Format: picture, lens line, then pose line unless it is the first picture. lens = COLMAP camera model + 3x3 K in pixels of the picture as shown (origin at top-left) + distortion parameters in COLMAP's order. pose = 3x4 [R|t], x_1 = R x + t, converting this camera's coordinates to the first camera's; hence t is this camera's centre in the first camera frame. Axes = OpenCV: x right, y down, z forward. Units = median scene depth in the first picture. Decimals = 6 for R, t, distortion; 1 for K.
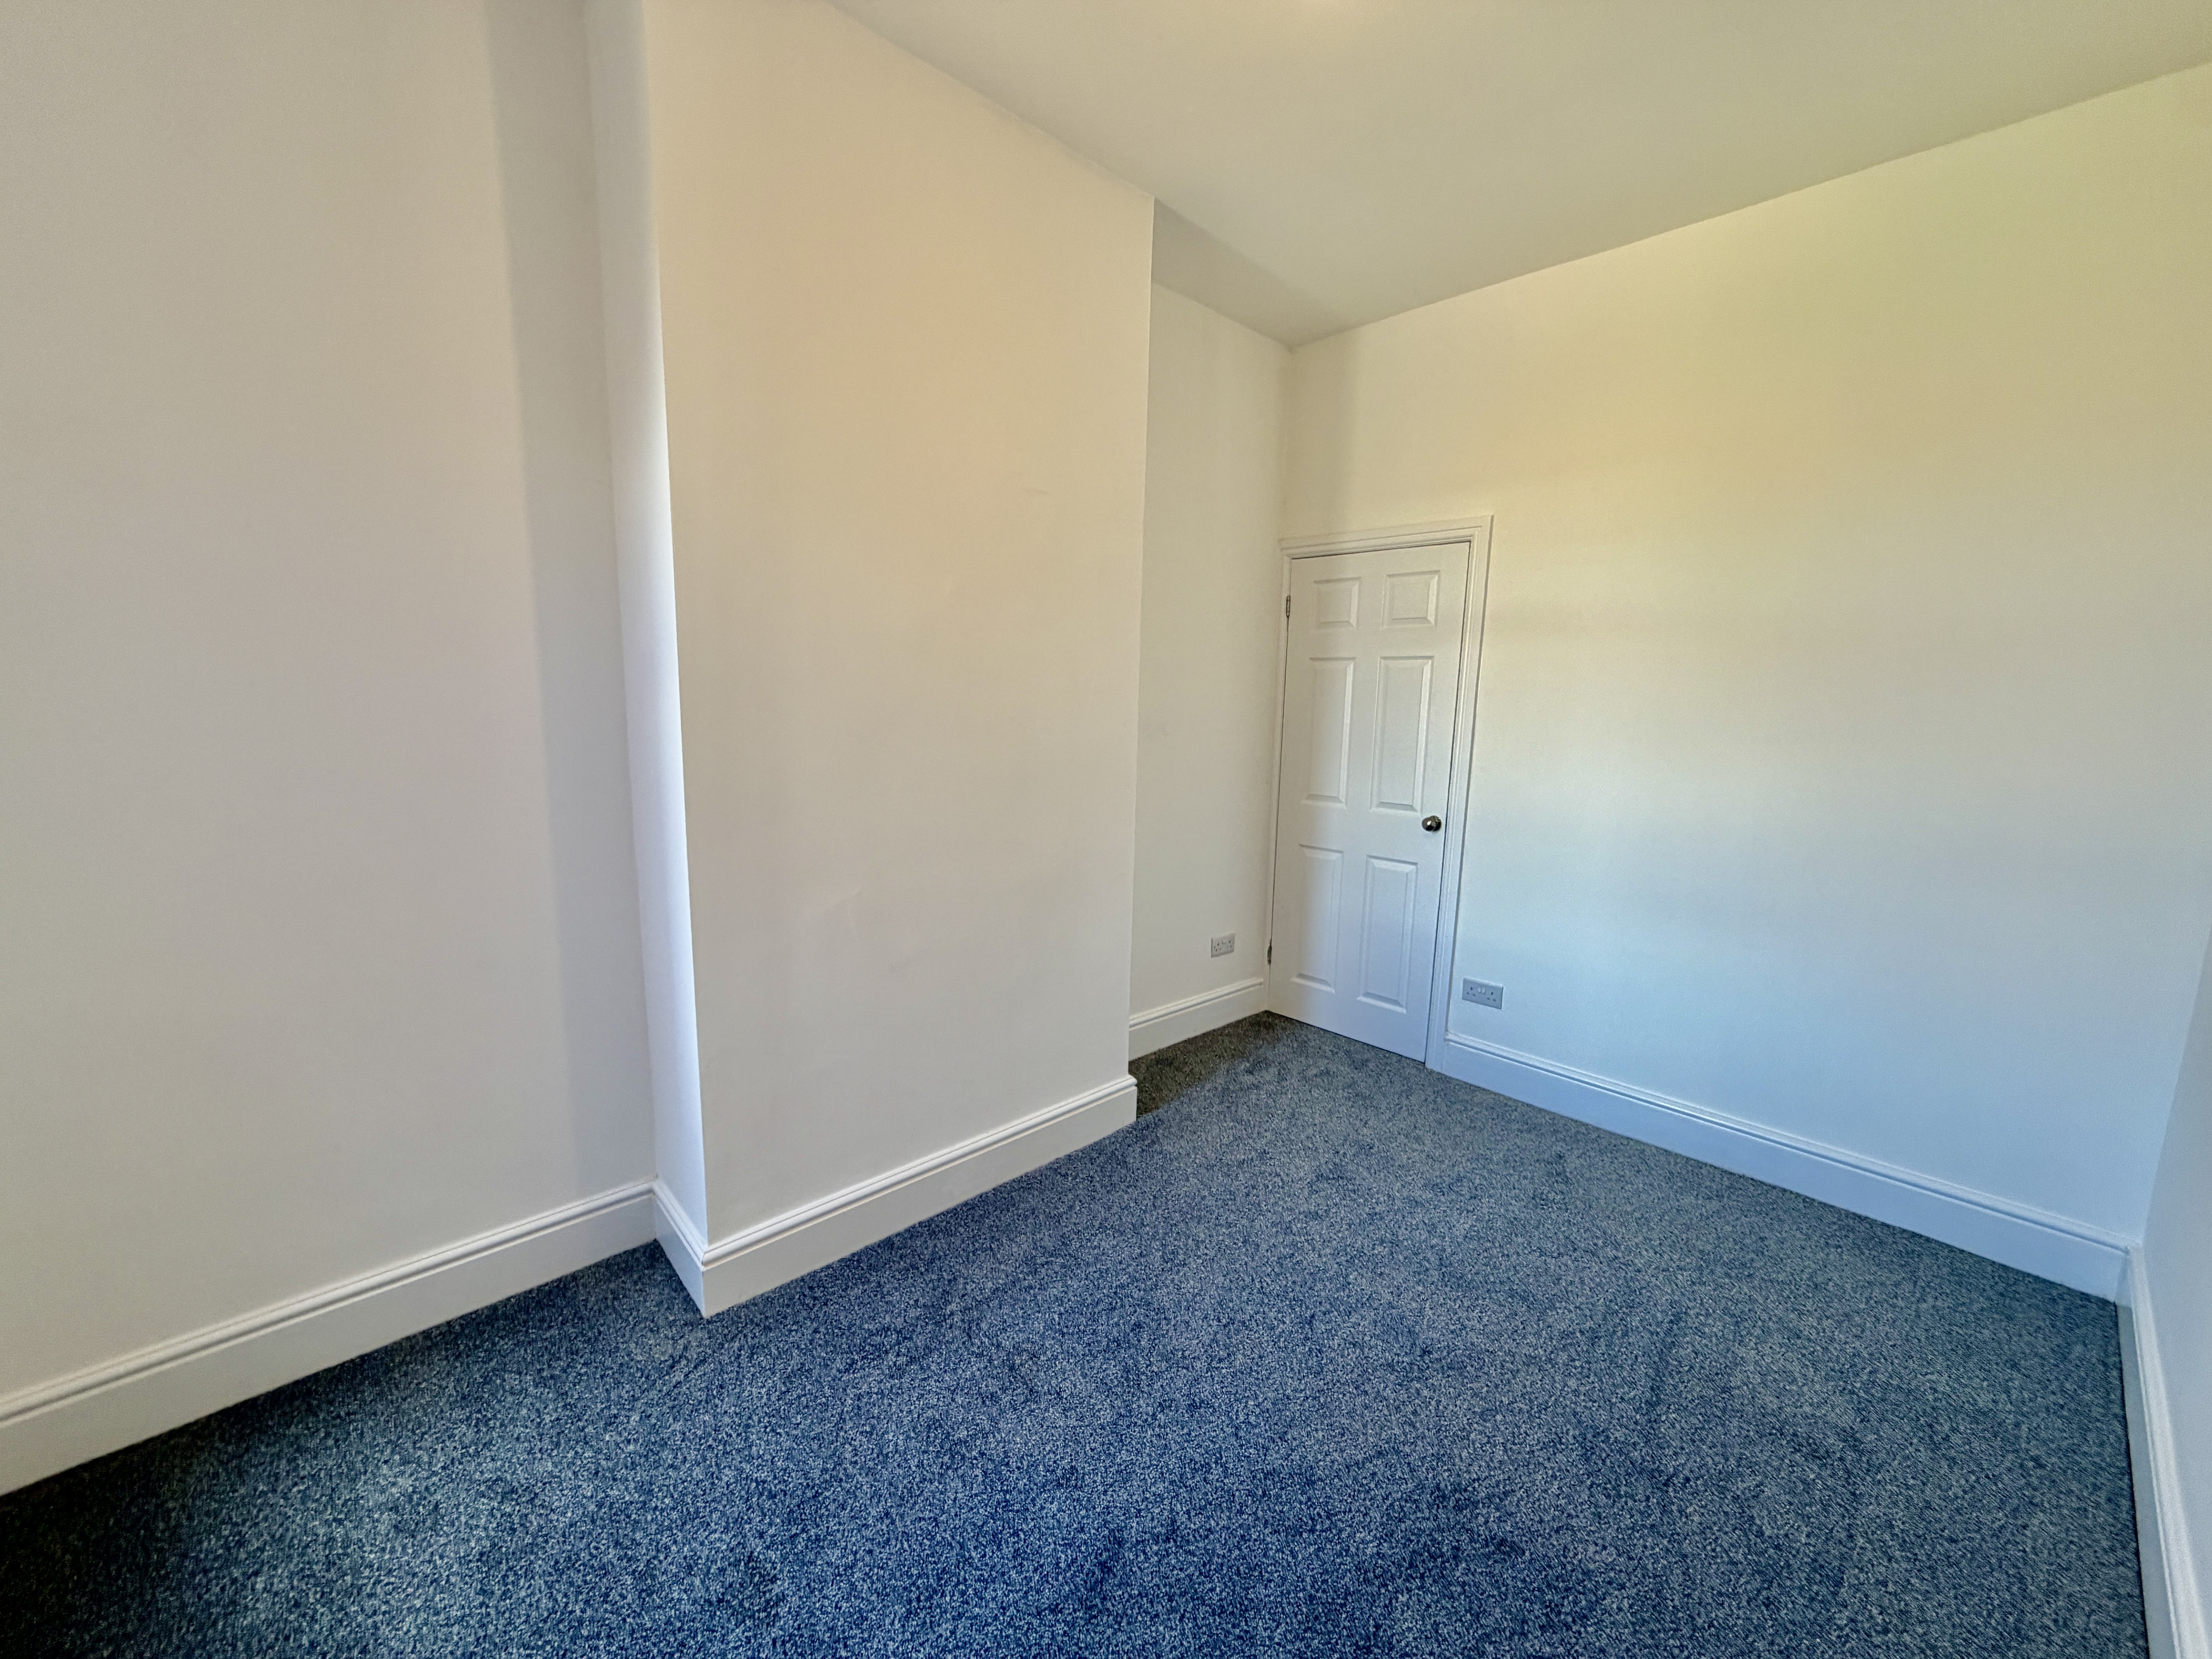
lens RADIAL K [[880.4, 0, 1099.5], [0, 880.4, 826.2], [0, 0, 1]] dist [0.000046, -0.000341]
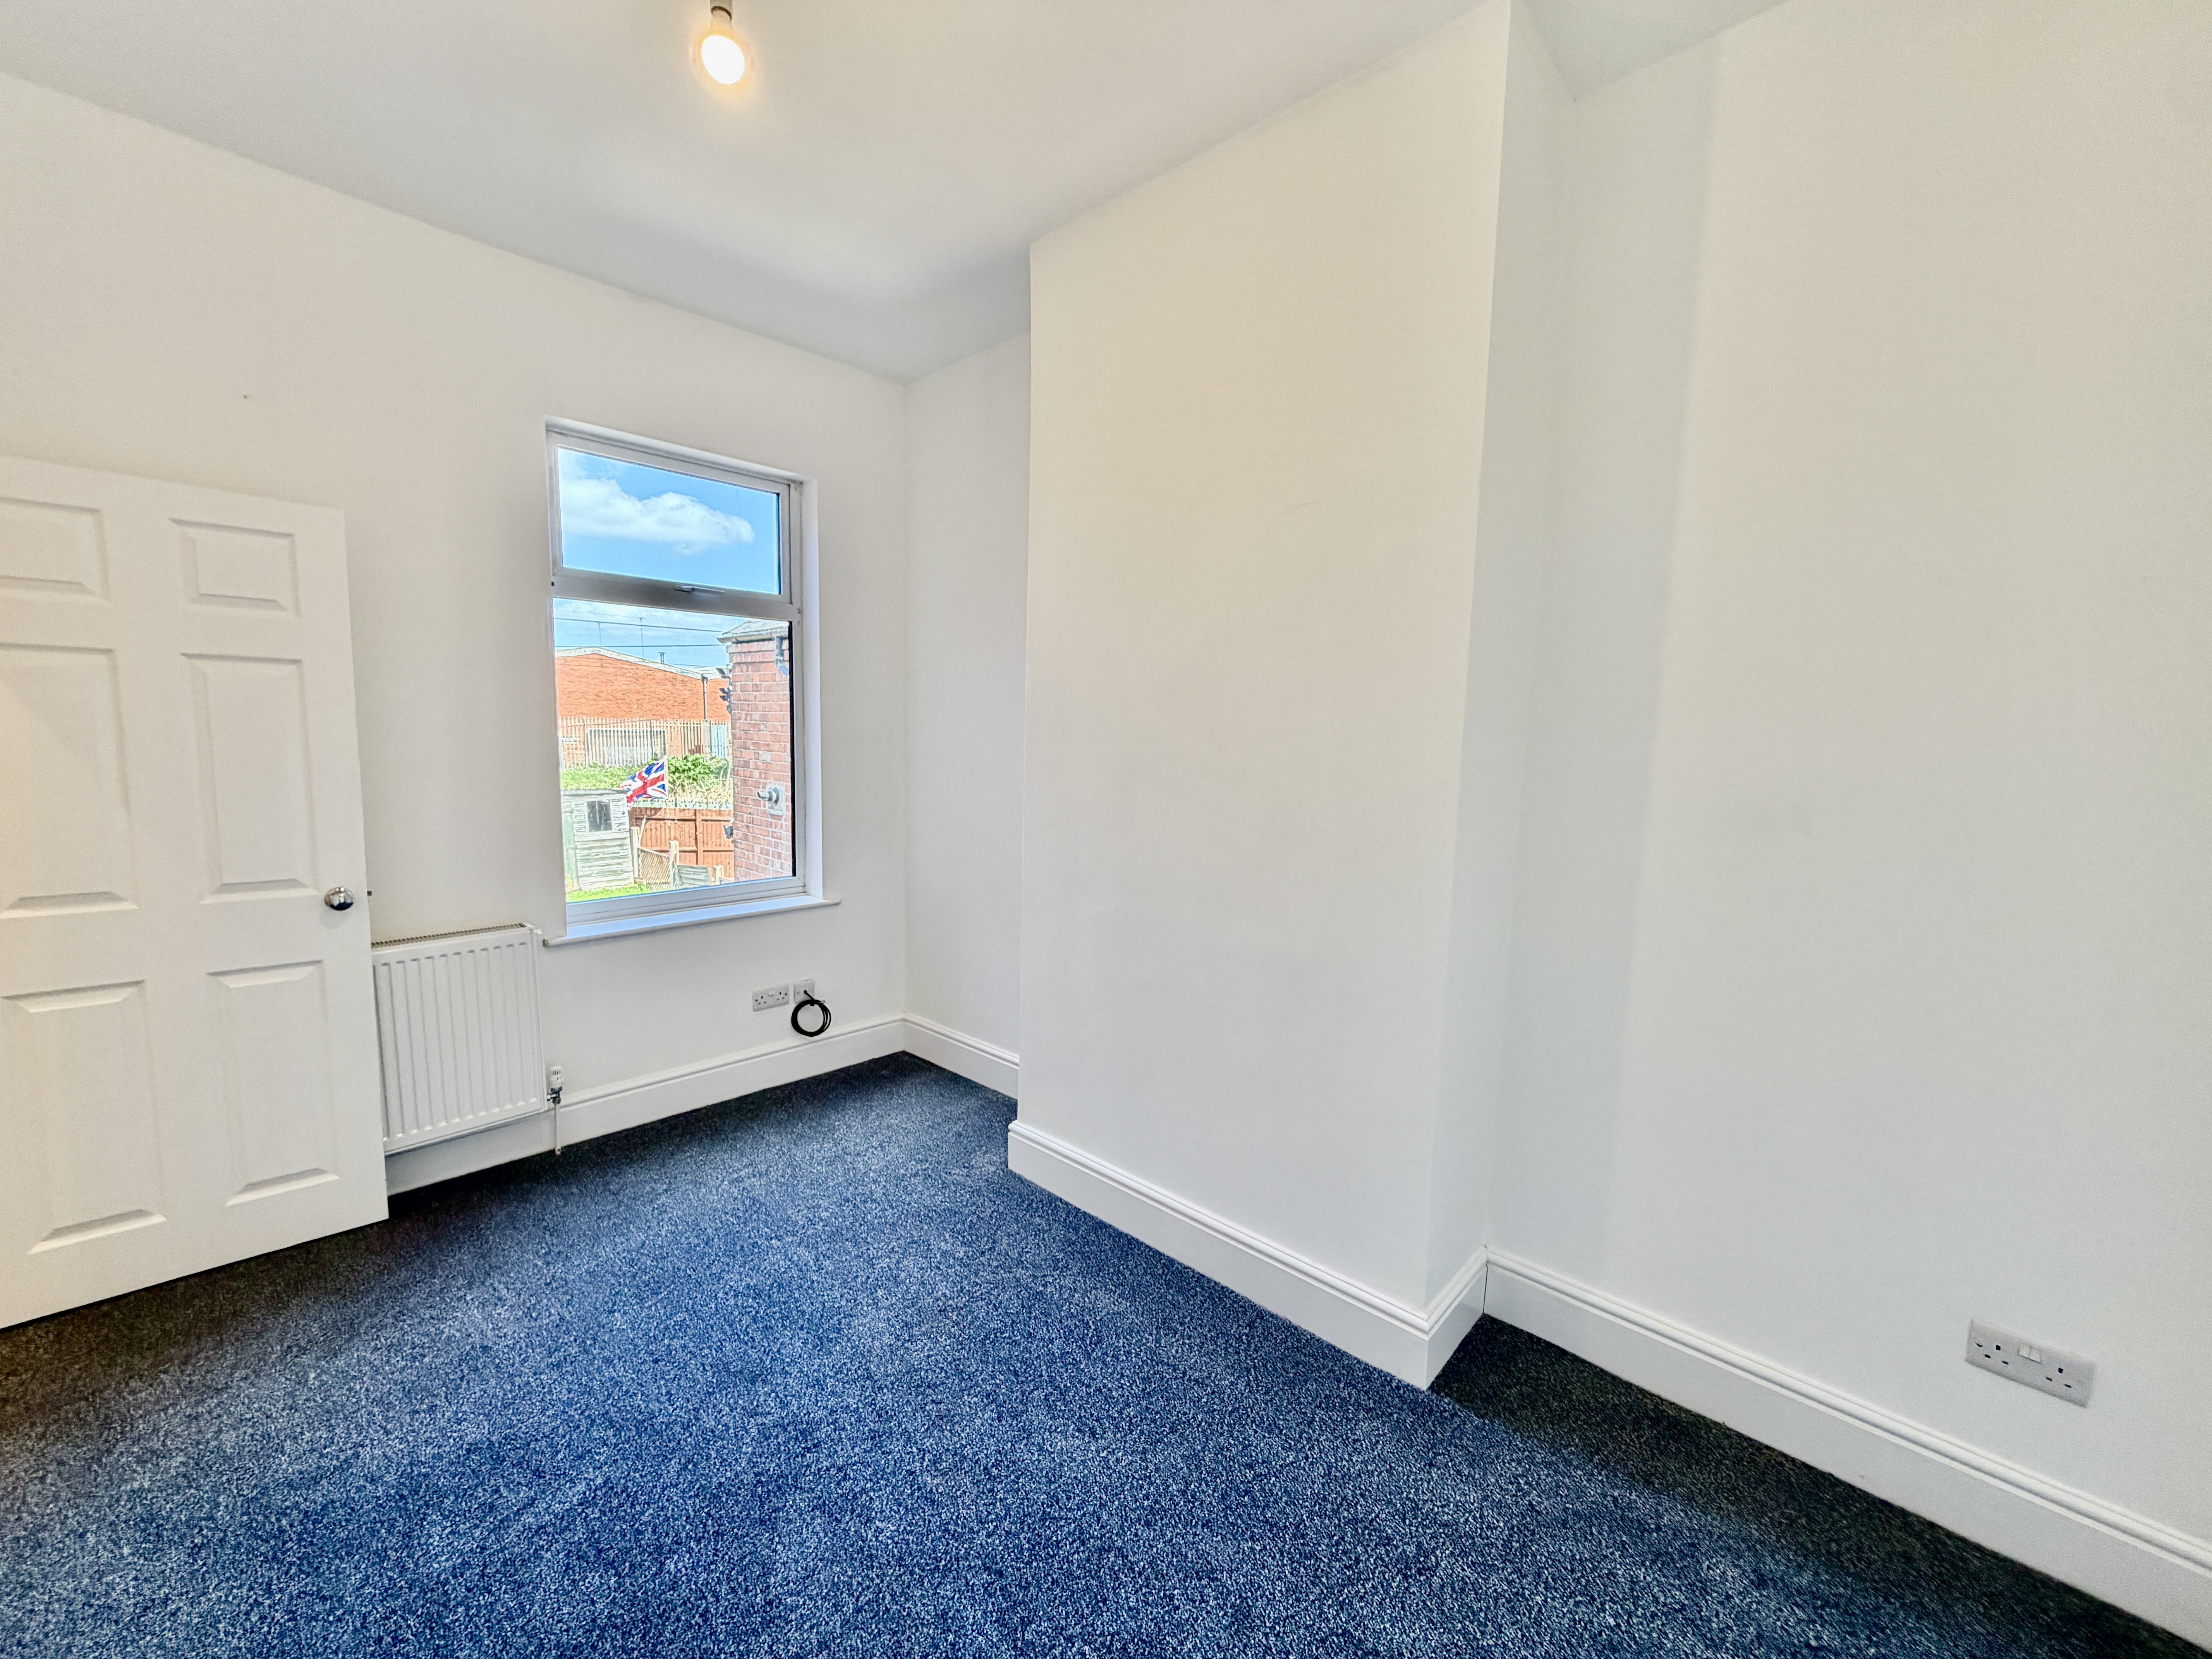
lens RADIAL K [[880.4, 0, 1099.5], [0, 880.4, 826.2], [0, 0, 1]] dist [0.000046, -0.000341]
pose [[0.063162, 0.090645, -0.993878, 0.665102], [-0.169717, 0.982337, 0.078806, -0.093720], [0.983467, 0.163701, 0.077430, 0.662788]]
